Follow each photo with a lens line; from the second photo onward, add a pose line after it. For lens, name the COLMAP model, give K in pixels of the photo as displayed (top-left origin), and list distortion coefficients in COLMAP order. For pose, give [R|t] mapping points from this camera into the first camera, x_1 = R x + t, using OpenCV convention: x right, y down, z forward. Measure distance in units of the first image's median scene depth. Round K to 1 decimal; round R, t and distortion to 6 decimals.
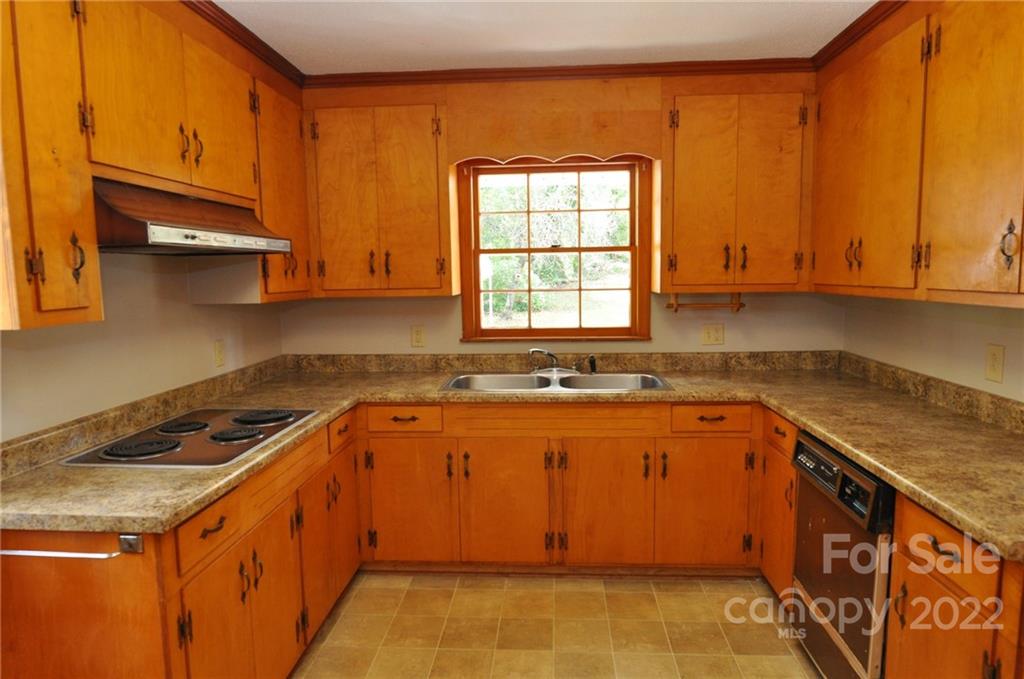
lens RADIAL K [[618.2, 0, 512.0], [0, 618.2, 339.5], [0, 0, 1]] dist [-0.015191, -0.003710]
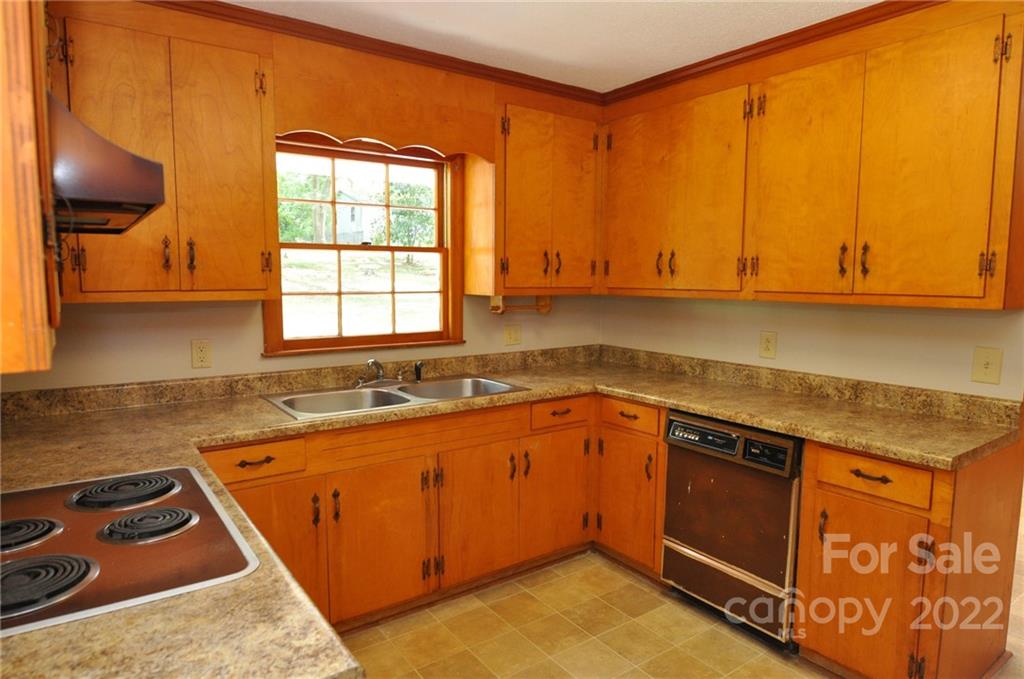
lens RADIAL K [[618.2, 0, 512.0], [0, 618.2, 339.5], [0, 0, 1]] dist [-0.015191, -0.003710]
pose [[0.771954, -0.045094, 0.634077, -0.399291], [0.050853, 0.998665, 0.009112, -0.012031], [-0.633641, 0.025210, 0.773216, 0.211237]]
